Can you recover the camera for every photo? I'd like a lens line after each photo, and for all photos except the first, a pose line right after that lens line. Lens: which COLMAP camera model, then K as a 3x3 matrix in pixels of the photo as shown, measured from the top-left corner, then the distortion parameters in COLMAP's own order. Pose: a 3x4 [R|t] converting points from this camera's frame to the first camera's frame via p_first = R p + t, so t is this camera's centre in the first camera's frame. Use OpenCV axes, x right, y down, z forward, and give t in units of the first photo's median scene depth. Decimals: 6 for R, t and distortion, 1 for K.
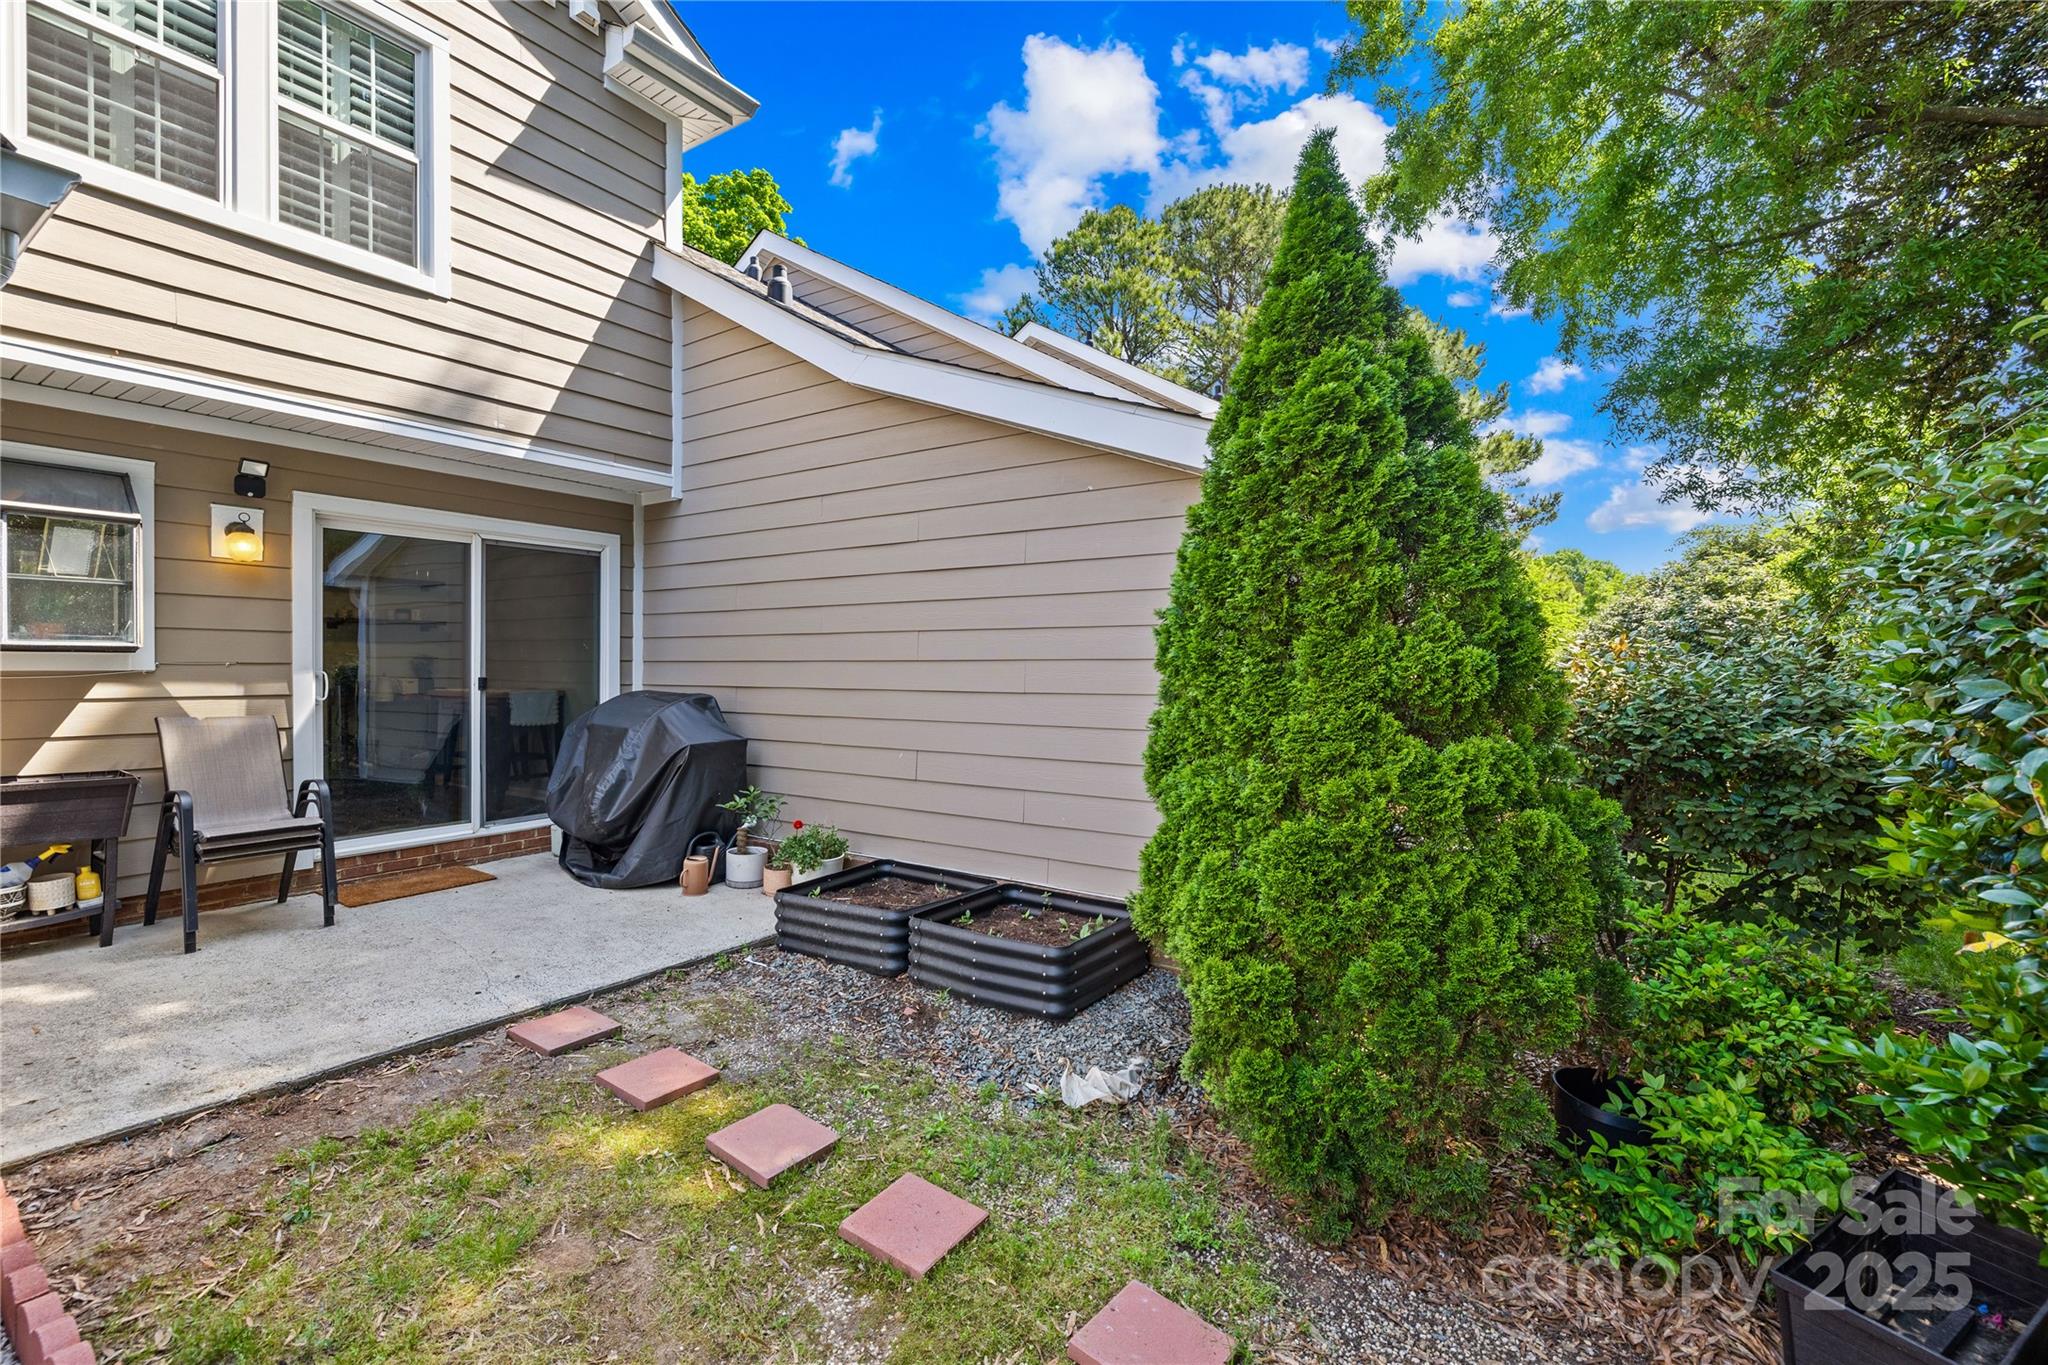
lens RADIAL K [[863.6, 0, 1021.7], [0, 863.6, 654.0], [0, 0, 1]] dist [-0.001197, -0.000139]
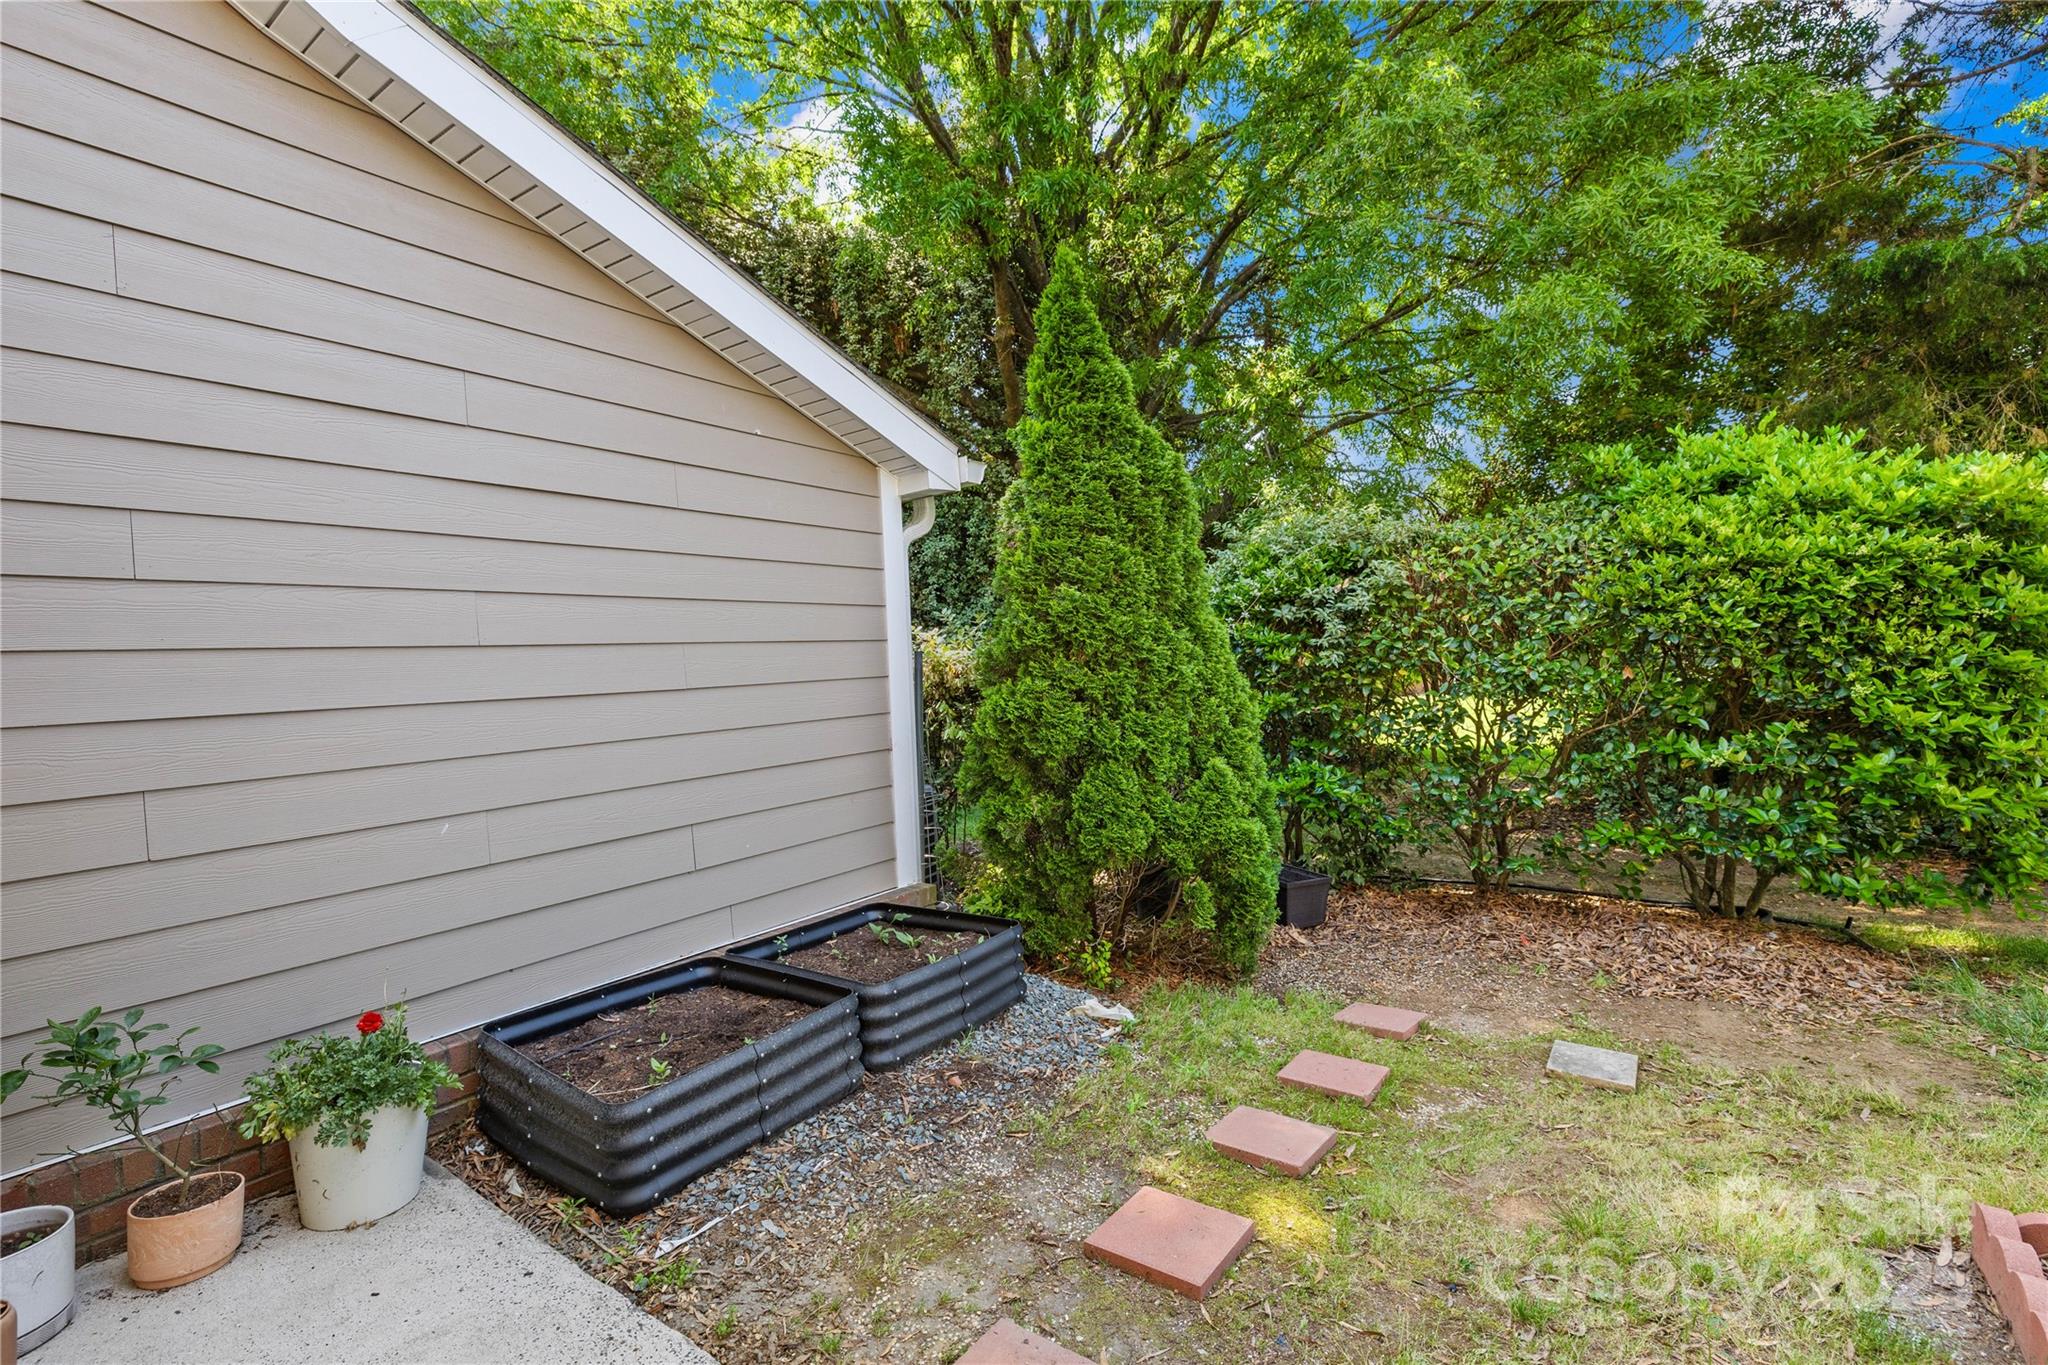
lens RADIAL K [[863.6, 0, 1021.7], [0, 863.6, 654.0], [0, 0, 1]] dist [-0.001197, -0.000139]
pose [[0.063411, 0.002122, 0.997985, -0.862732], [-0.002652, 0.999995, -0.001958, 0.017864], [-0.997984, -0.002523, 0.063416, 0.828721]]
